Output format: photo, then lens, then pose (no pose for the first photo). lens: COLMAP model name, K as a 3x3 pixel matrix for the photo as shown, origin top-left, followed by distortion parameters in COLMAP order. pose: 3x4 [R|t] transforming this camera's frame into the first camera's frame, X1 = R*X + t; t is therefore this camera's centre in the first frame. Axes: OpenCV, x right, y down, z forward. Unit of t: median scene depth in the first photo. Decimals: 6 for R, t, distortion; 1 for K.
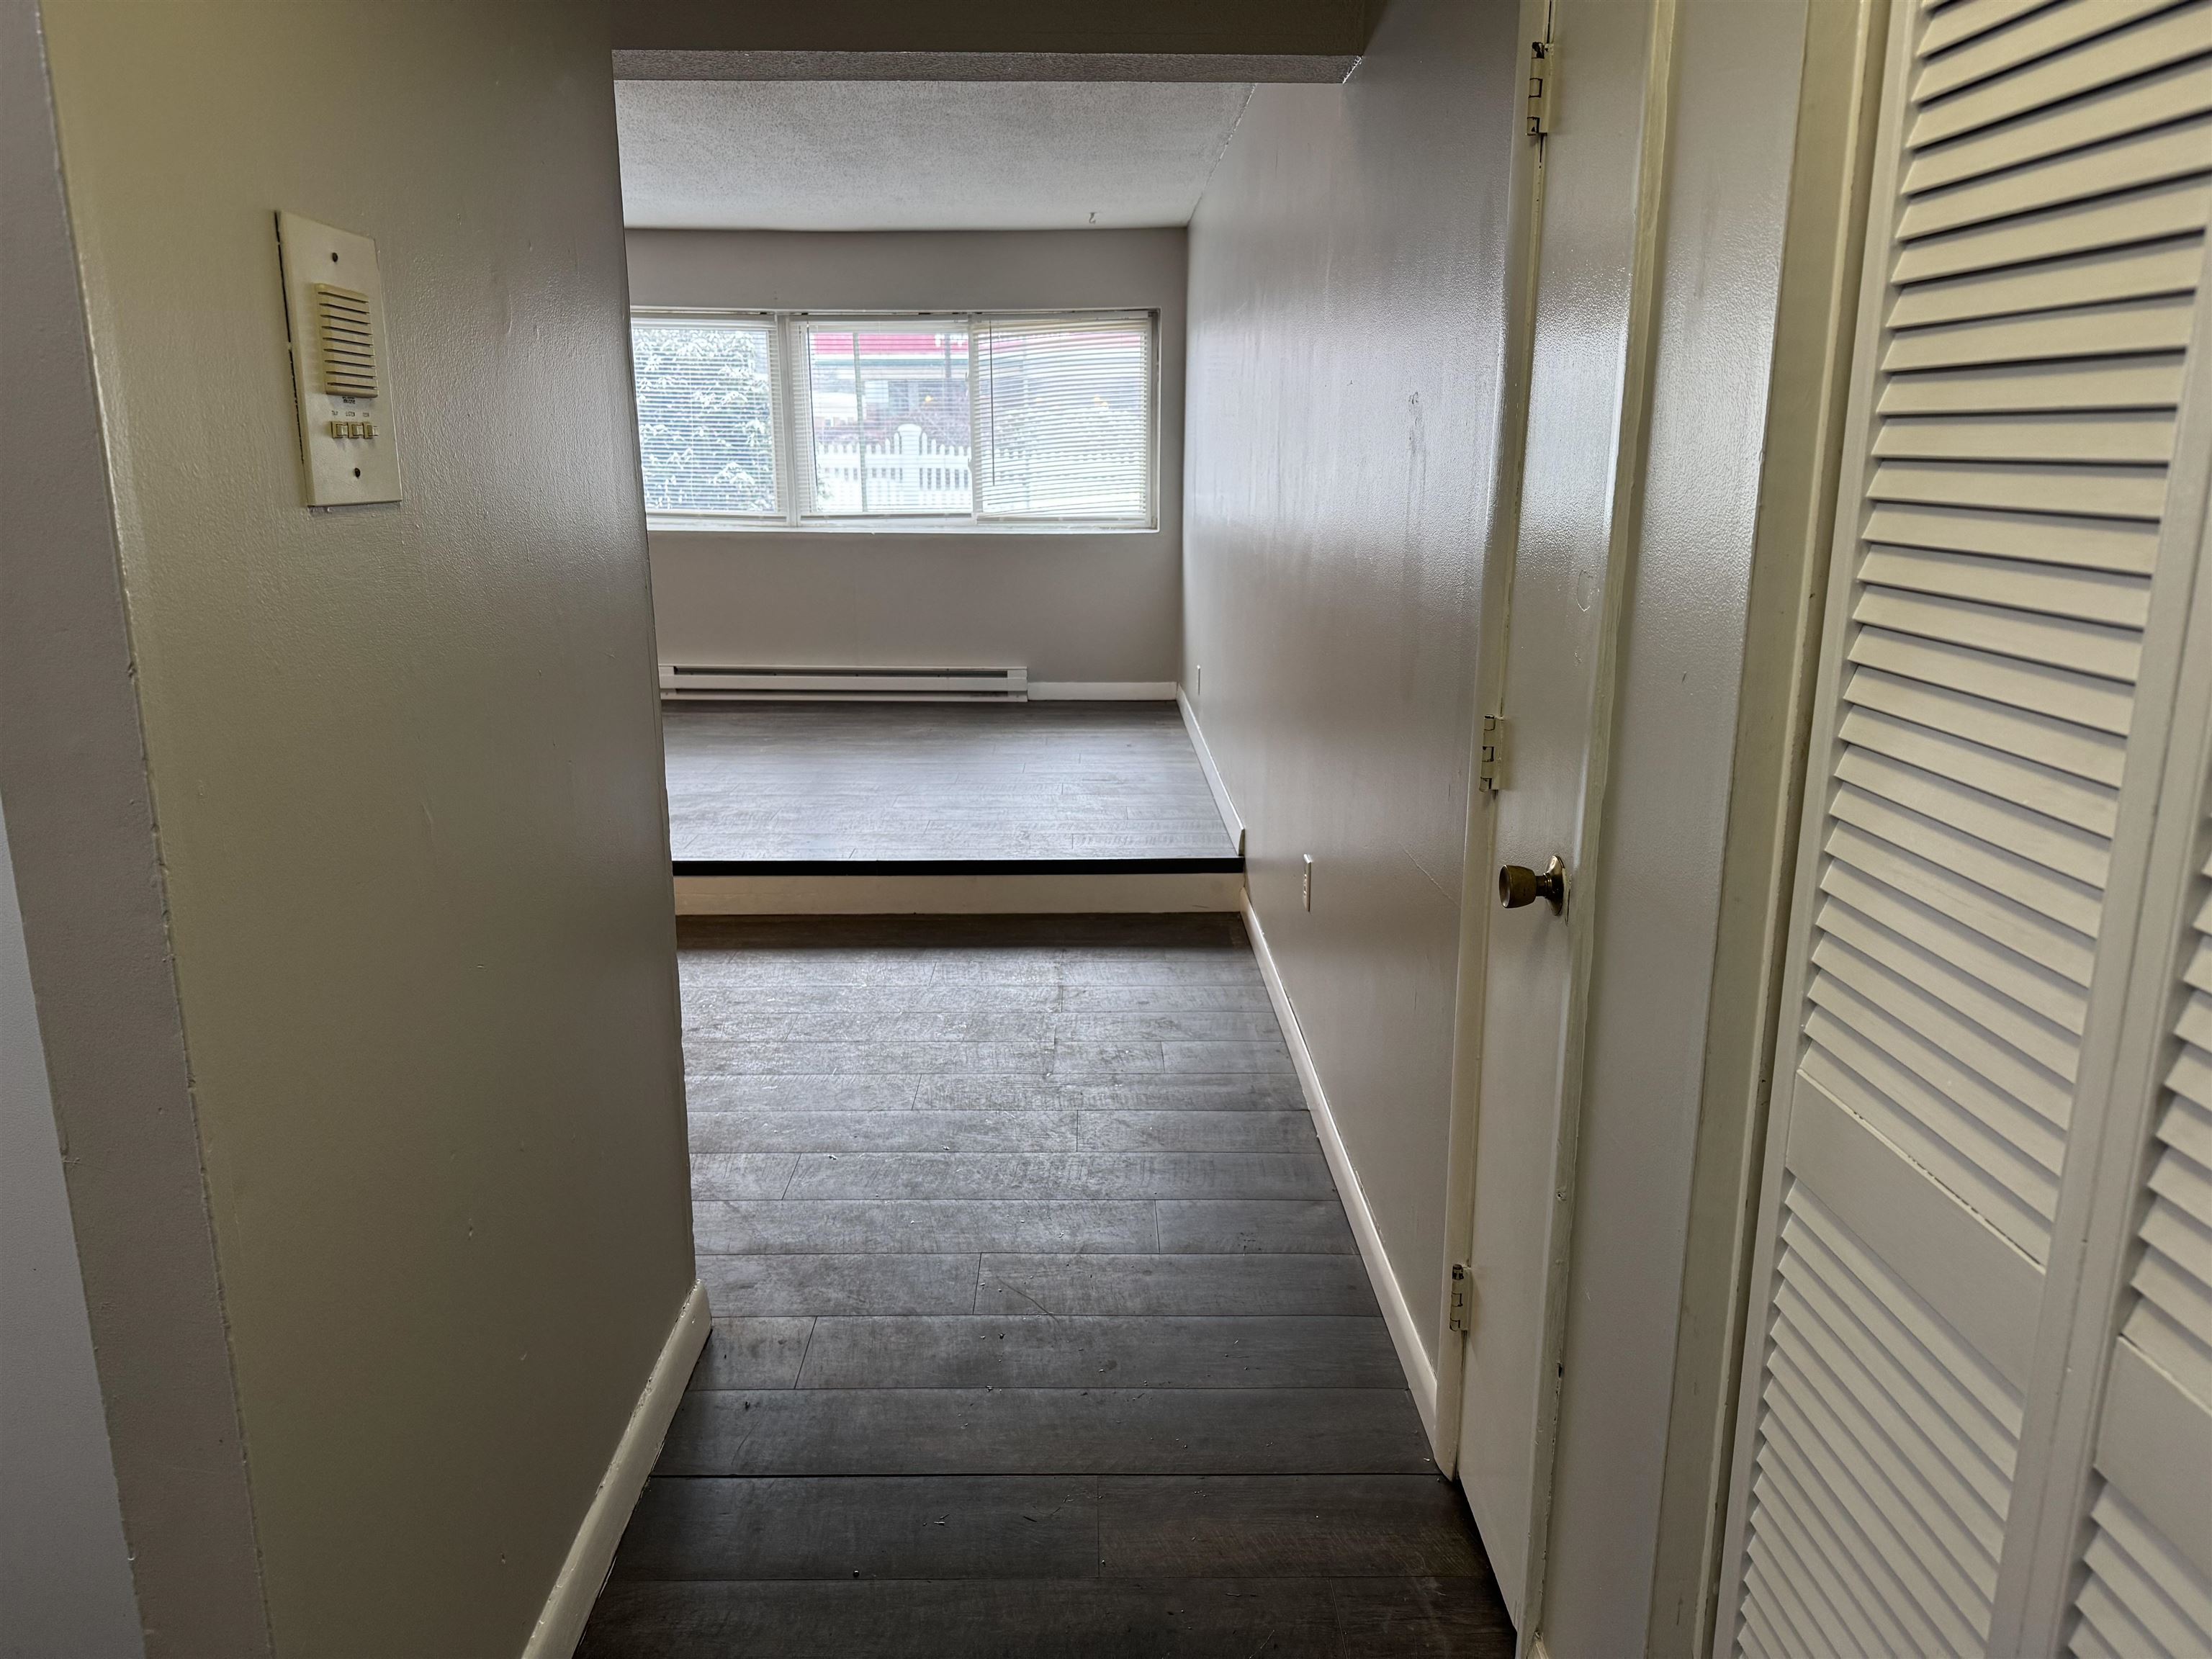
lens RADIAL K [[1536.9, 0, 1107.6], [0, 1536.9, 833.3], [0, 0, 1]] dist [0.162857, -0.286846]
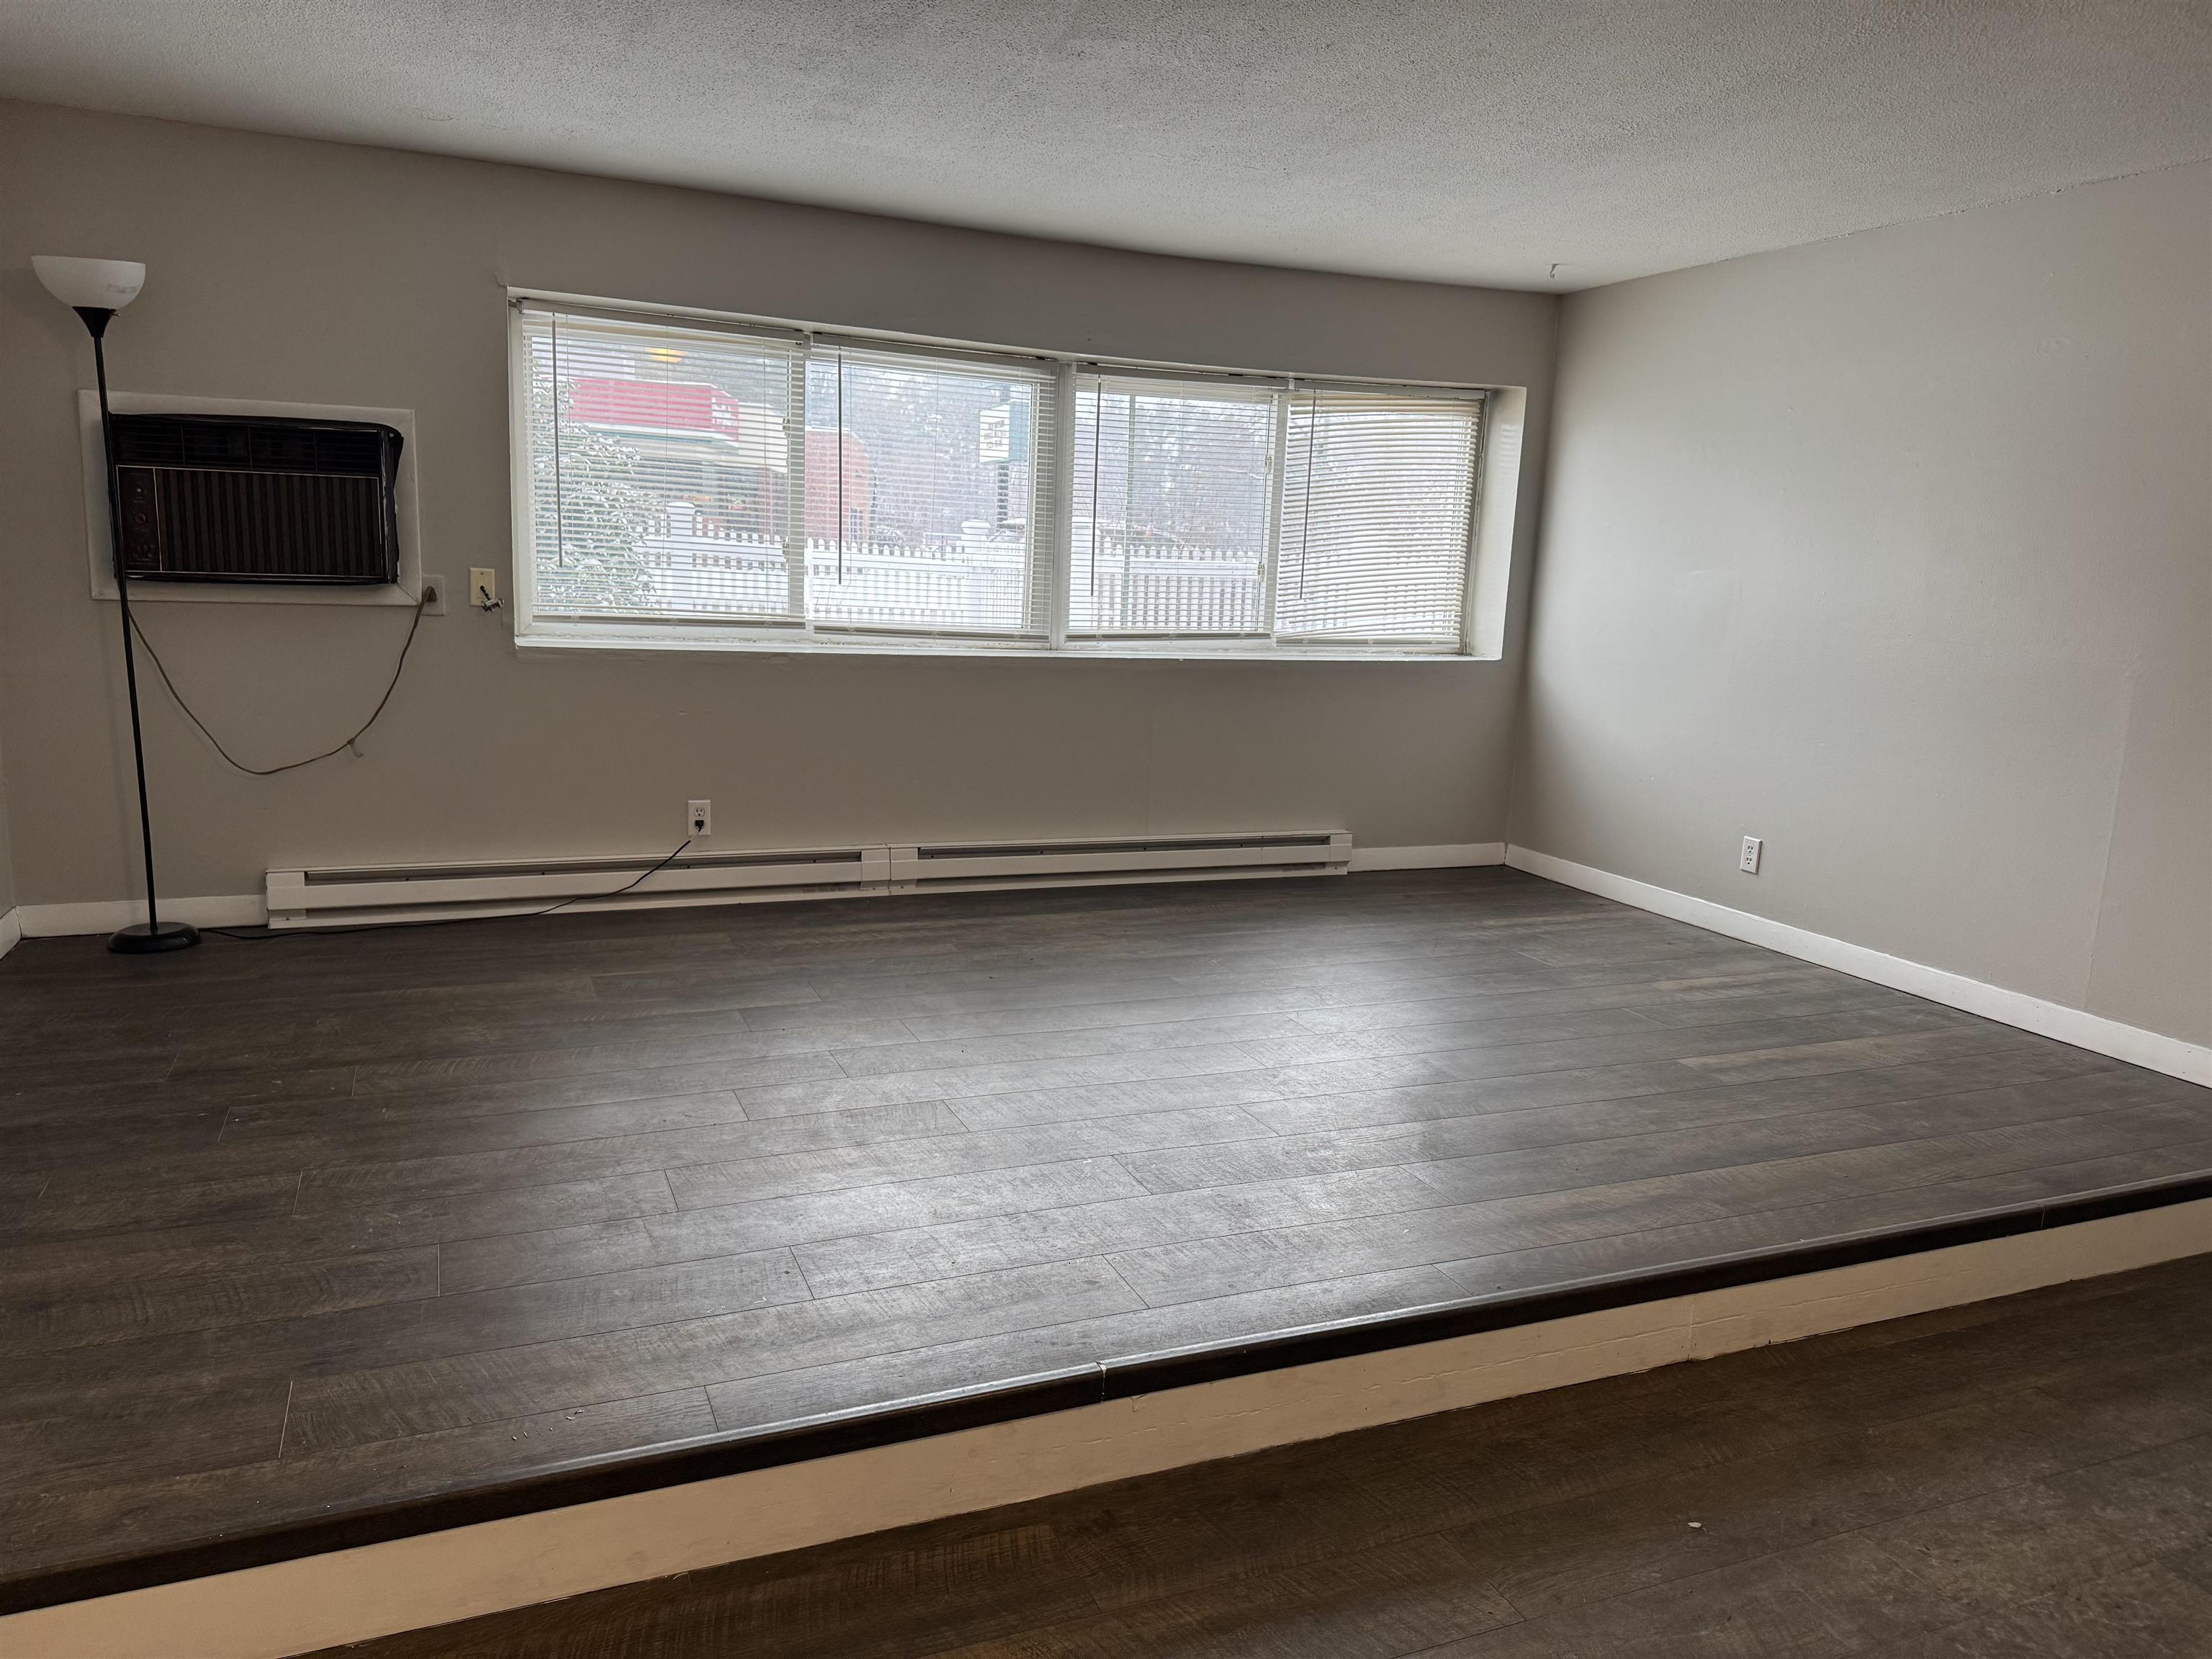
lens RADIAL K [[1536.9, 0, 1107.6], [0, 1536.9, 833.3], [0, 0, 1]] dist [0.162857, -0.286846]
pose [[0.924898, -0.031546, 0.378904, -0.459720], [0.053212, 0.997484, -0.046841, -0.076809], [-0.376473, 0.063486, 0.924250, 0.331260]]
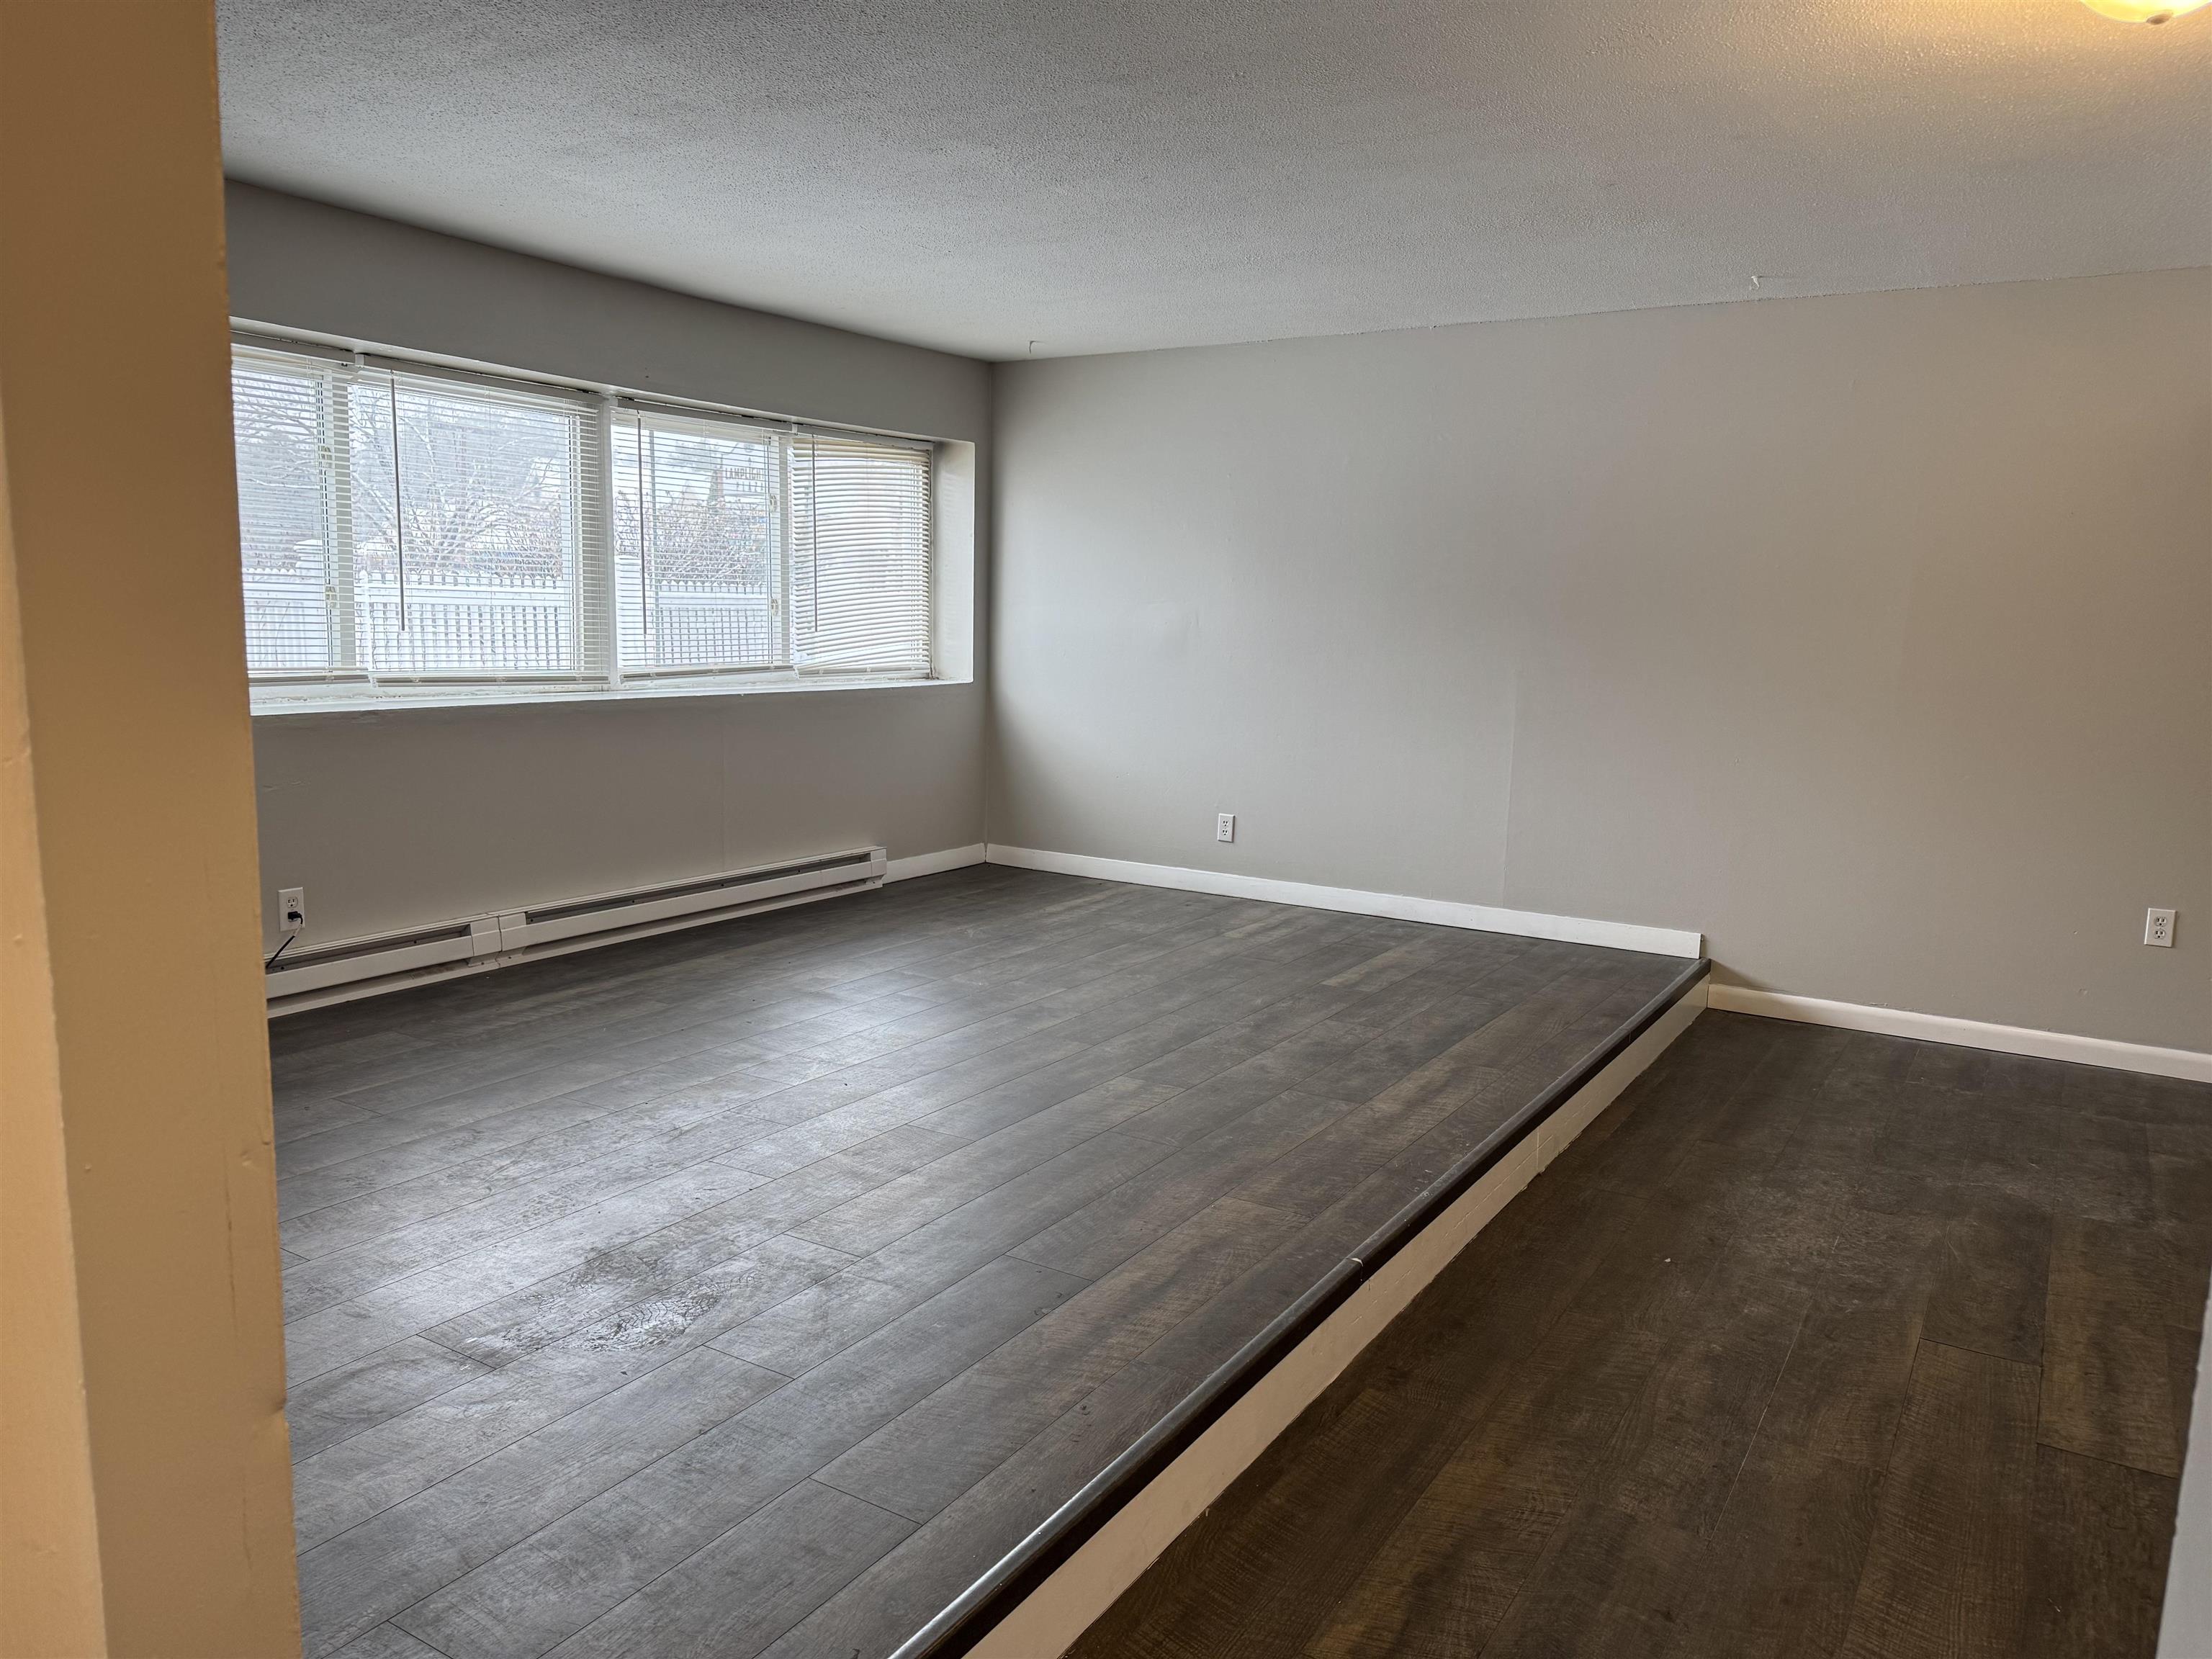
lens RADIAL K [[1536.9, 0, 1107.6], [0, 1536.9, 833.3], [0, 0, 1]] dist [0.162857, -0.286846]
pose [[0.539083, -0.111756, 0.834806, -0.681269], [0.180207, 0.983510, 0.015293, -0.105593], [-0.822748, 0.142194, 0.550332, 0.443580]]
